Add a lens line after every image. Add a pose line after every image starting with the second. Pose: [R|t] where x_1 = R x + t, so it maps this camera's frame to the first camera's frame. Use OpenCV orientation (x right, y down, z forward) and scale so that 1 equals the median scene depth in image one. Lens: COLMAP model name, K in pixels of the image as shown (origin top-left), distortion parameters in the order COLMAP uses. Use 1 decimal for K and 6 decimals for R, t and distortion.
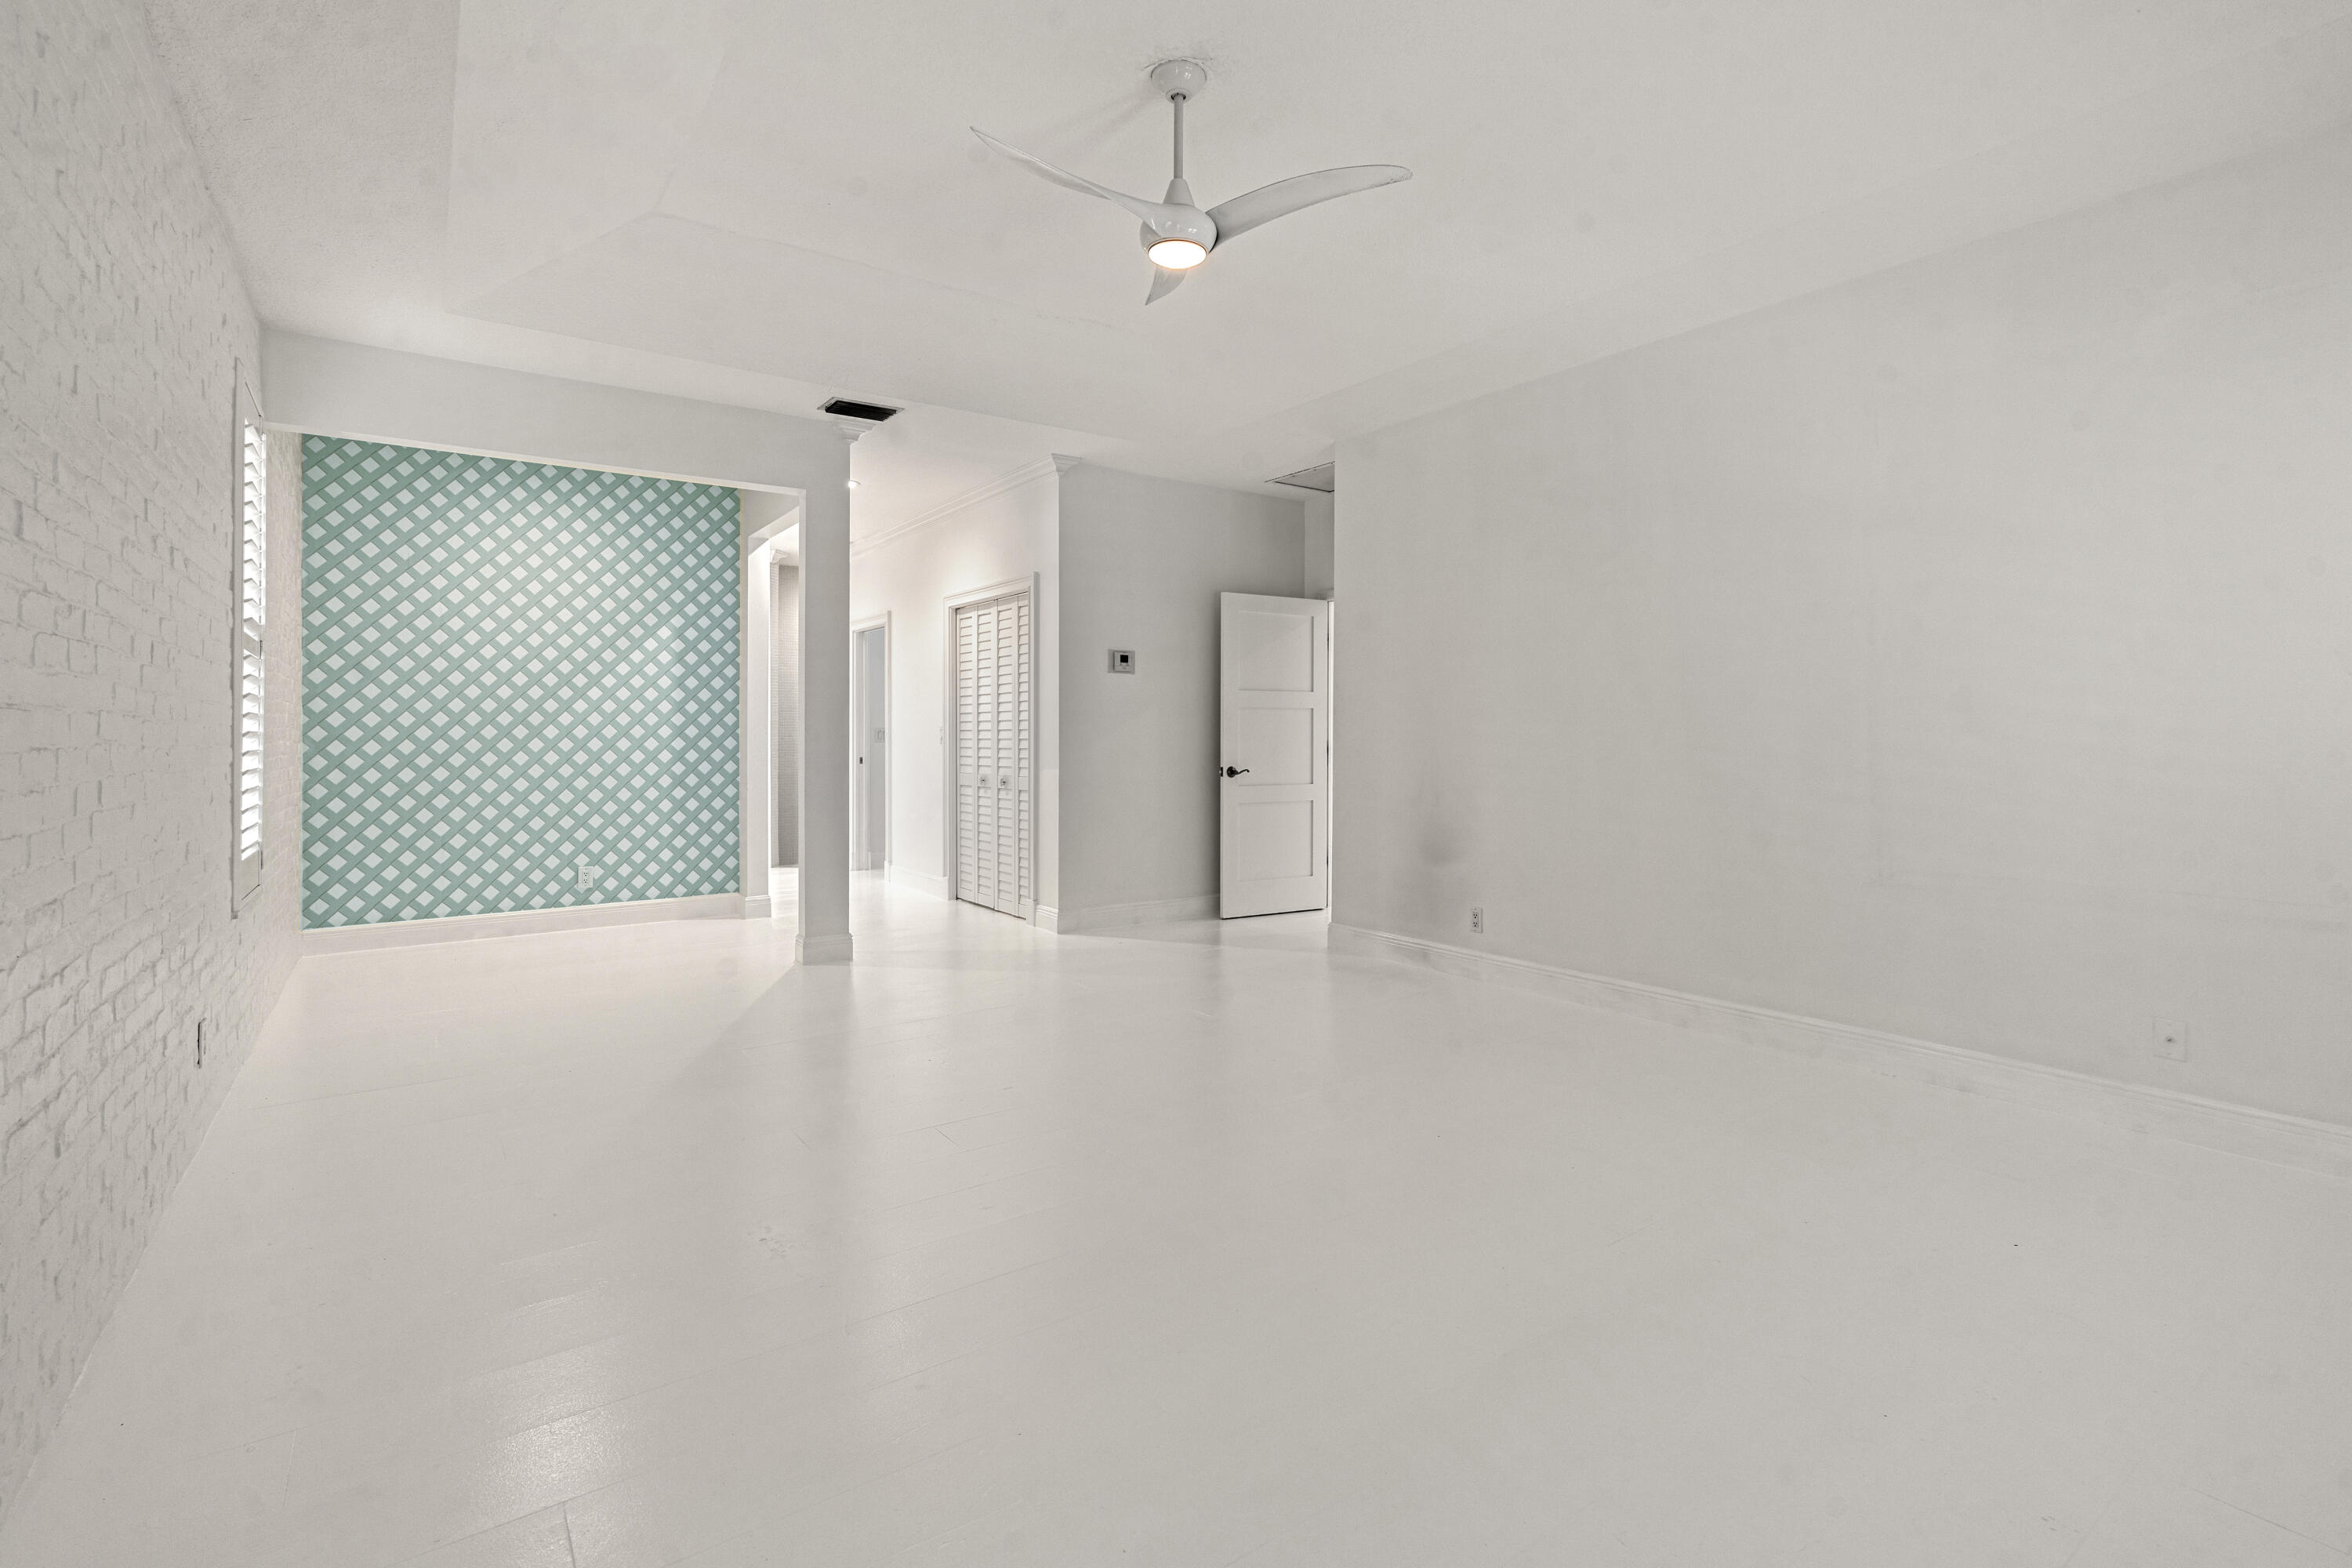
lens RADIAL K [[1080.7, 0, 1212.6], [0, 1080.7, 731.0], [0, 0, 1]] dist [0.006561, 0.001269]
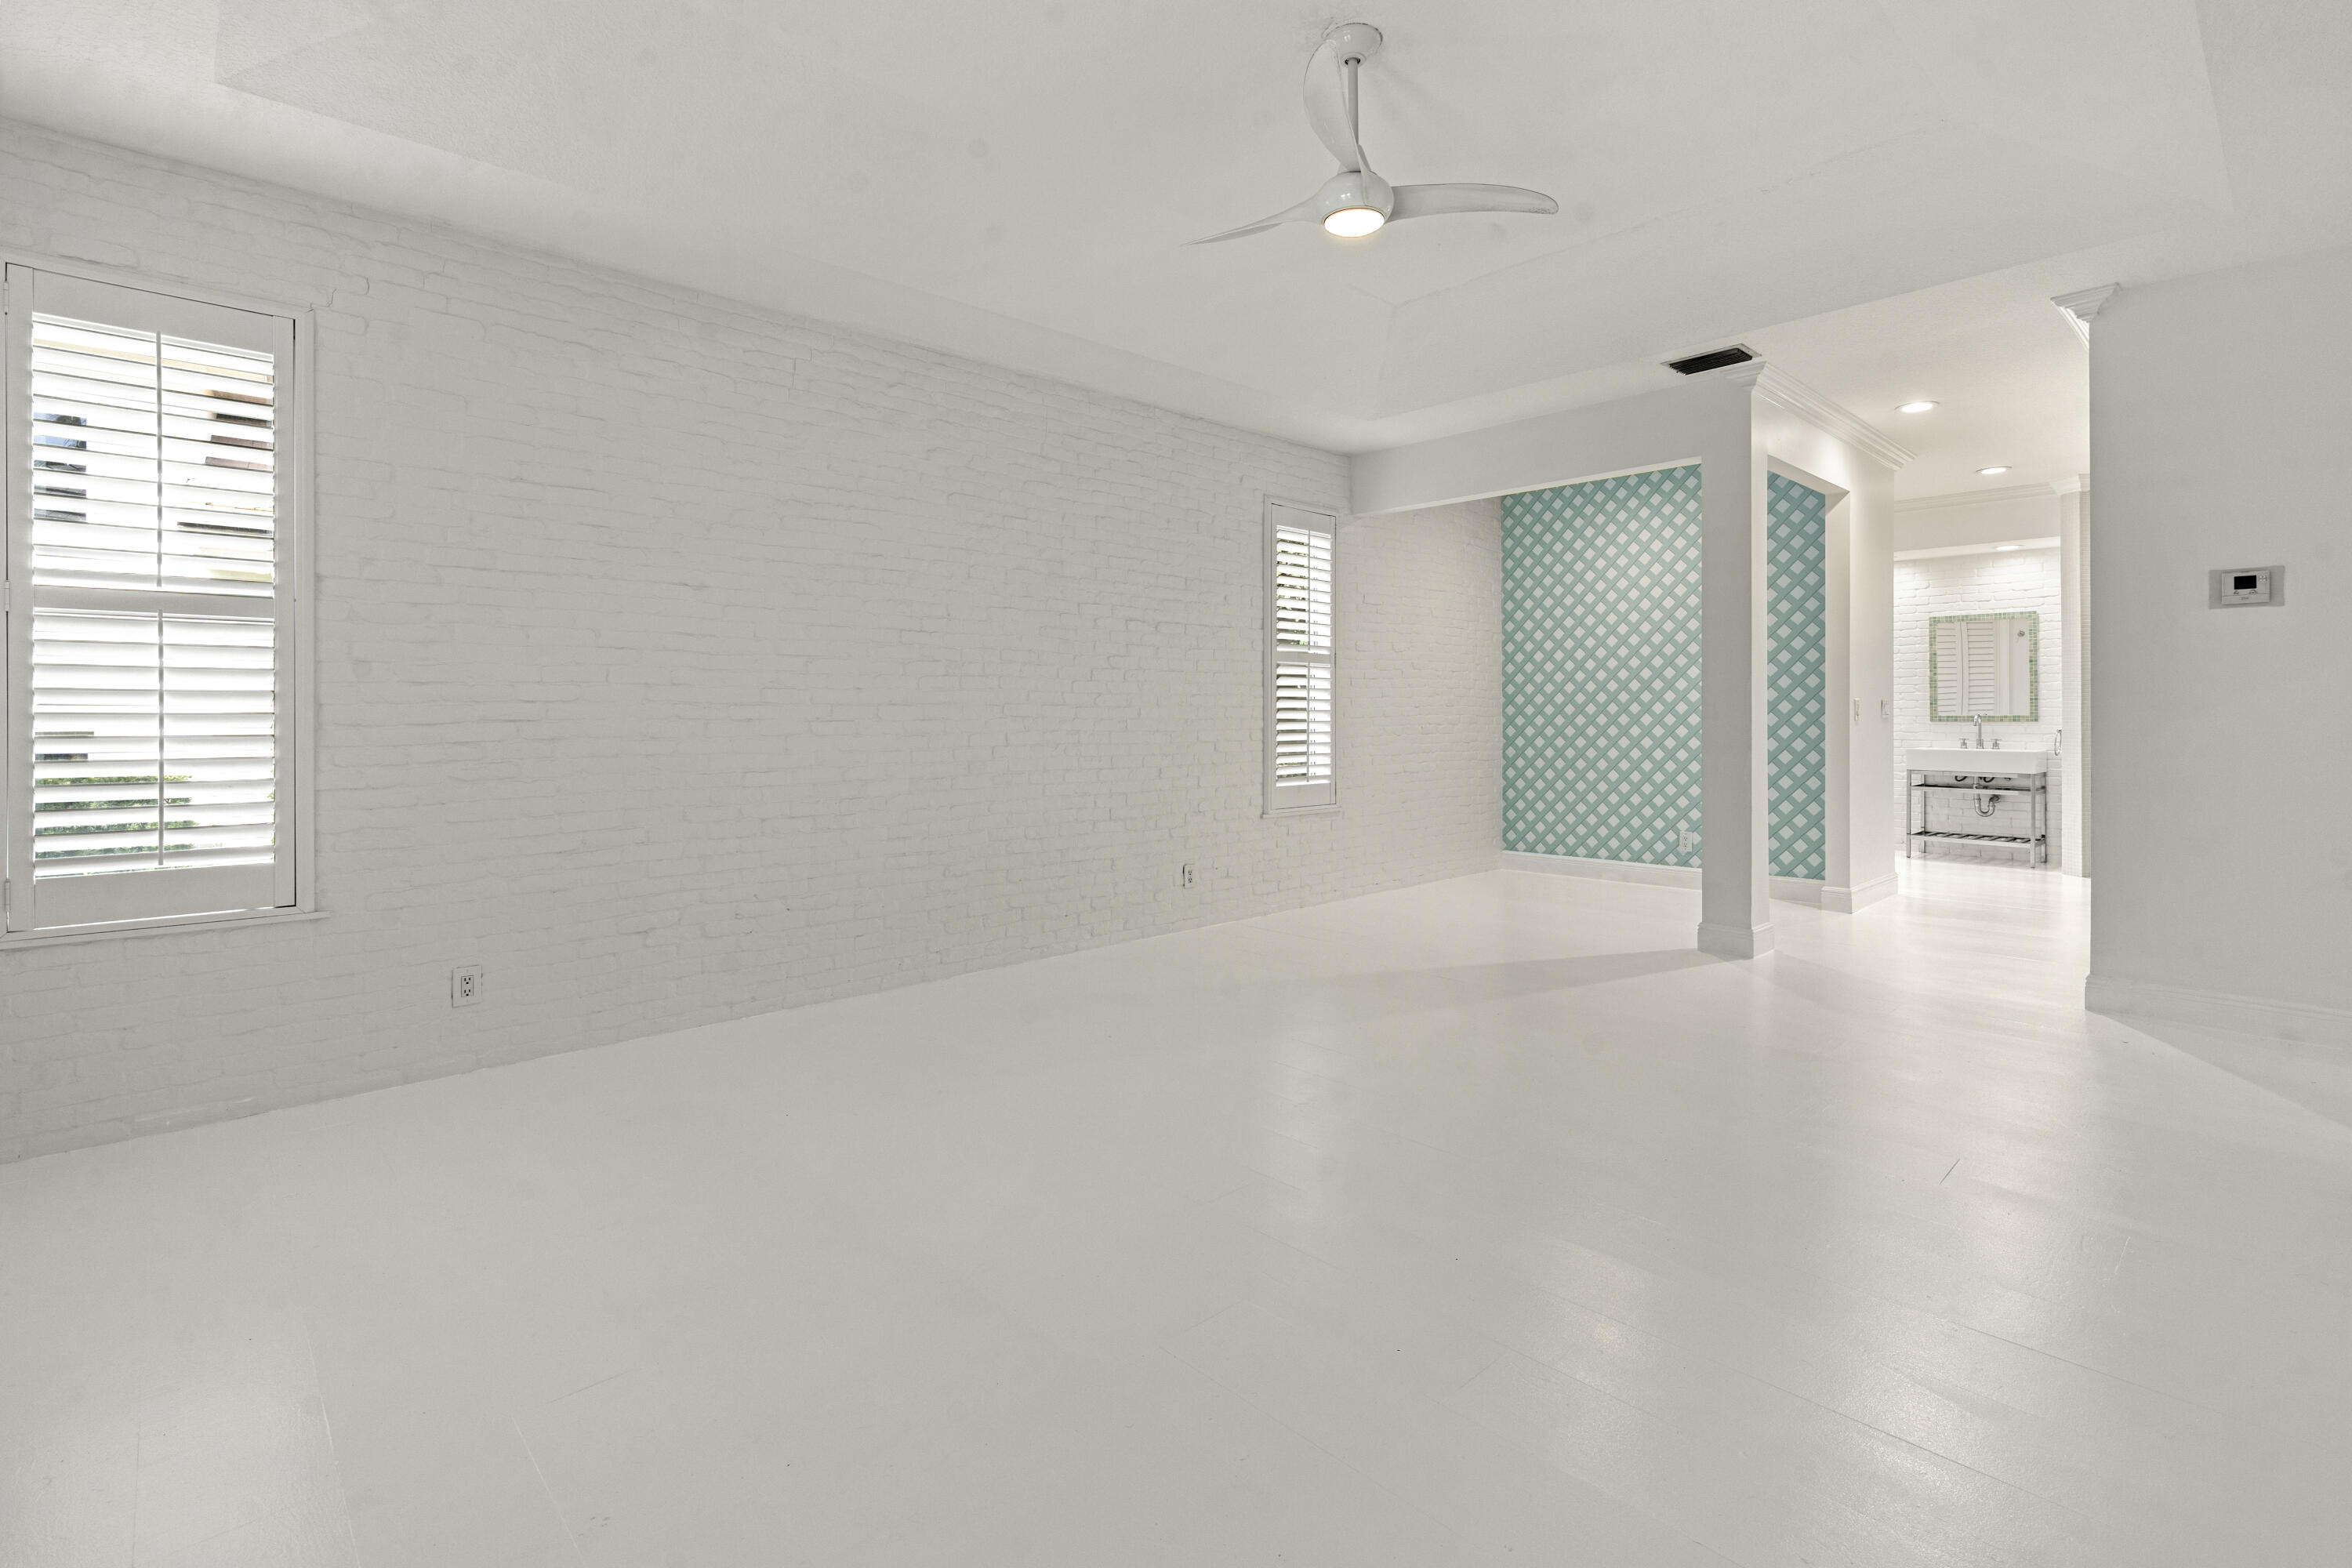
lens RADIAL K [[1080.7, 0, 1152.1], [0, 1080.7, 704.9], [0, 0, 1]] dist [0.006561, 0.001269]
pose [[0.137027, -0.005156, -0.990554, 0.462350], [0.006025, 0.999972, -0.004371, -0.000749], [0.990549, -0.005369, 0.137055, 0.349042]]
